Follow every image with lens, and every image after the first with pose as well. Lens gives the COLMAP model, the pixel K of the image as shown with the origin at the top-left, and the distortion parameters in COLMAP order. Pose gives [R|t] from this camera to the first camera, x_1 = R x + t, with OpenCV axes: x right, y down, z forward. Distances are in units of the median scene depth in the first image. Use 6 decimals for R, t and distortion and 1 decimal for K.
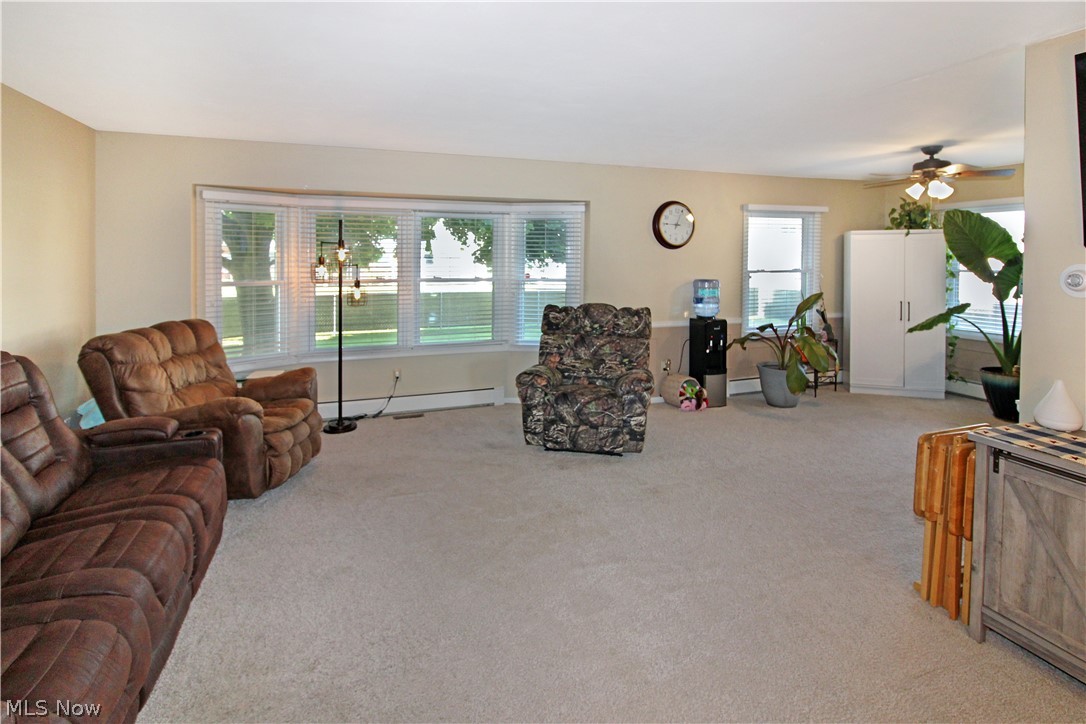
lens RADIAL K [[534.4, 0, 544.2], [0, 534.4, 267.4], [0, 0, 1]] dist [-0.028249, -0.001159]
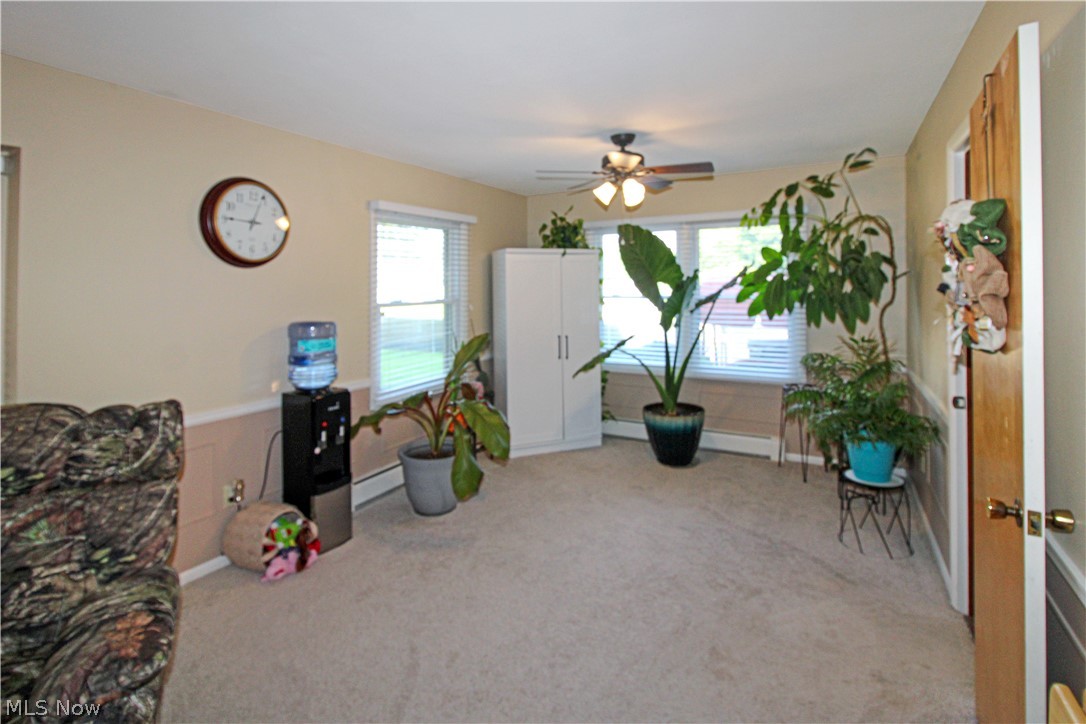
lens RADIAL K [[527.8, 0, 542.1], [0, 527.8, 286.6], [0, 0, 1]] dist [-0.000226, -0.008359]
pose [[0.751395, -0.008336, 0.659800, 0.127967], [0.018474, 0.999794, -0.008408, -0.006409], [-0.659594, 0.018507, 0.751394, 0.451824]]
